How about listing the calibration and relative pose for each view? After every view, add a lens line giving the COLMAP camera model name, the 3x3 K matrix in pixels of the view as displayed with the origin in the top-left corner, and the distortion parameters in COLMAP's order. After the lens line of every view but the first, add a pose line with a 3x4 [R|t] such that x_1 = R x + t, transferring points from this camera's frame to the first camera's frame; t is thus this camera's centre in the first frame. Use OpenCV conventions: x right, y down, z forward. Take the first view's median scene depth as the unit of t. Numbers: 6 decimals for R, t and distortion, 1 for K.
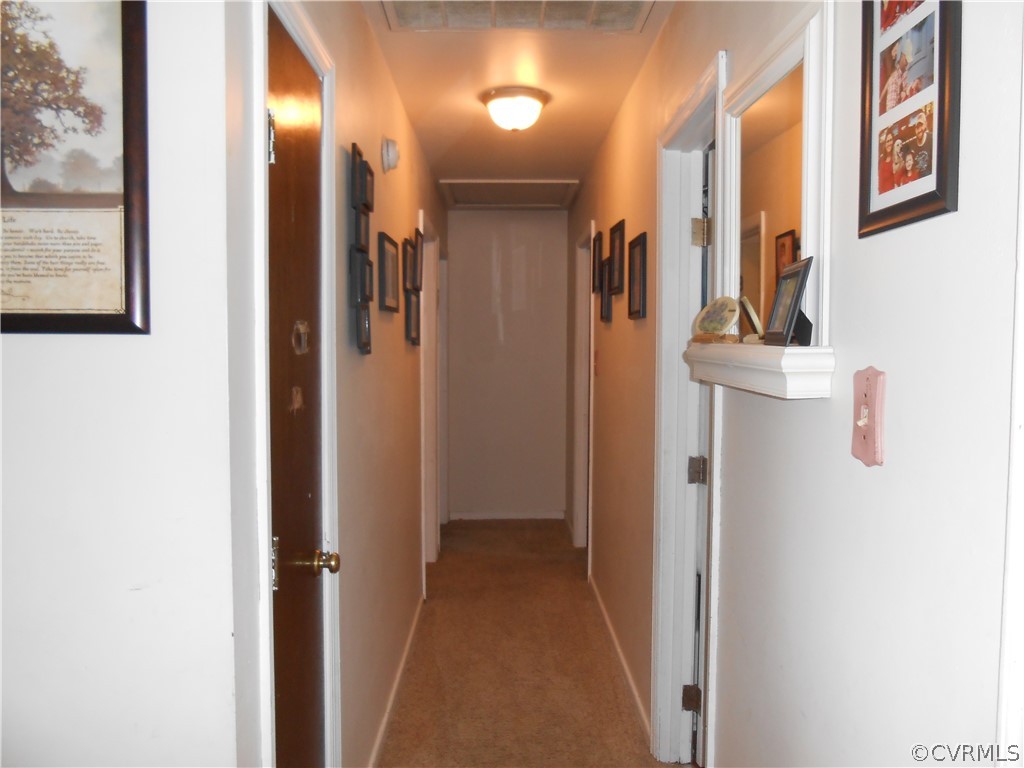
lens RADIAL K [[771.7, 0, 511.5], [0, 771.7, 379.6], [0, 0, 1]] dist [-0.050772, 0.037693]
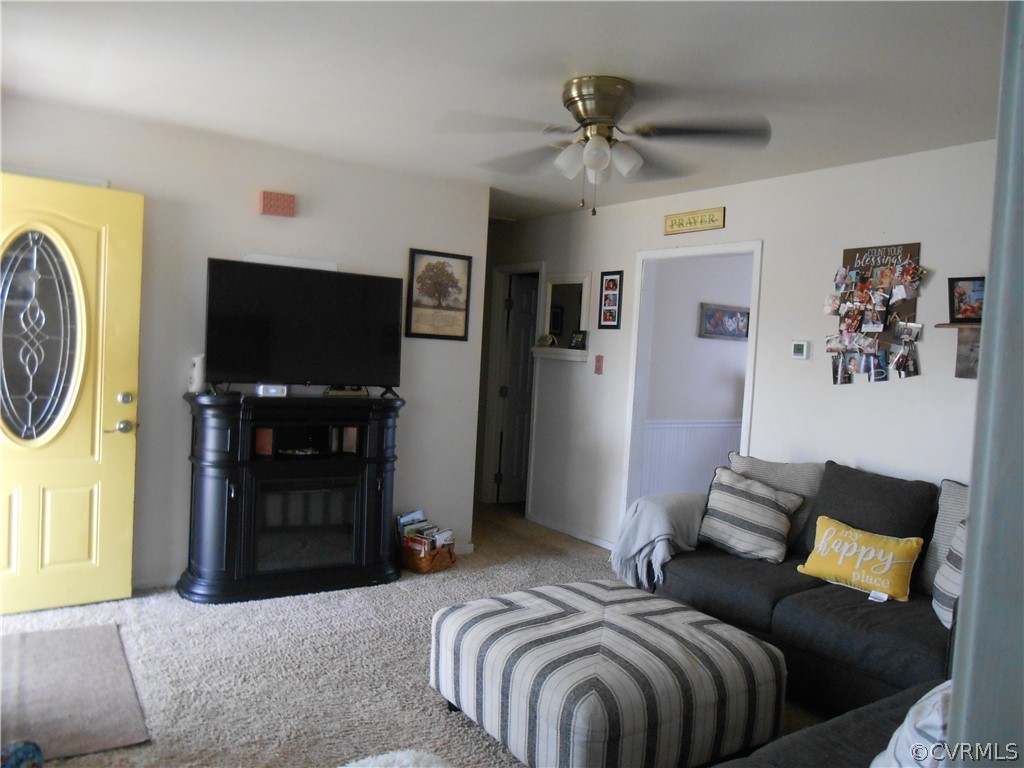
lens RADIAL K [[771.7, 0, 511.5], [0, 771.7, 379.4], [0, 0, 1]] dist [-0.050772, 0.037693]
pose [[0.836688, 0.019133, 0.547346, -2.696735], [-0.023060, 0.999734, 0.000304, 0.153124], [-0.547194, -0.012876, 0.836907, -2.838801]]
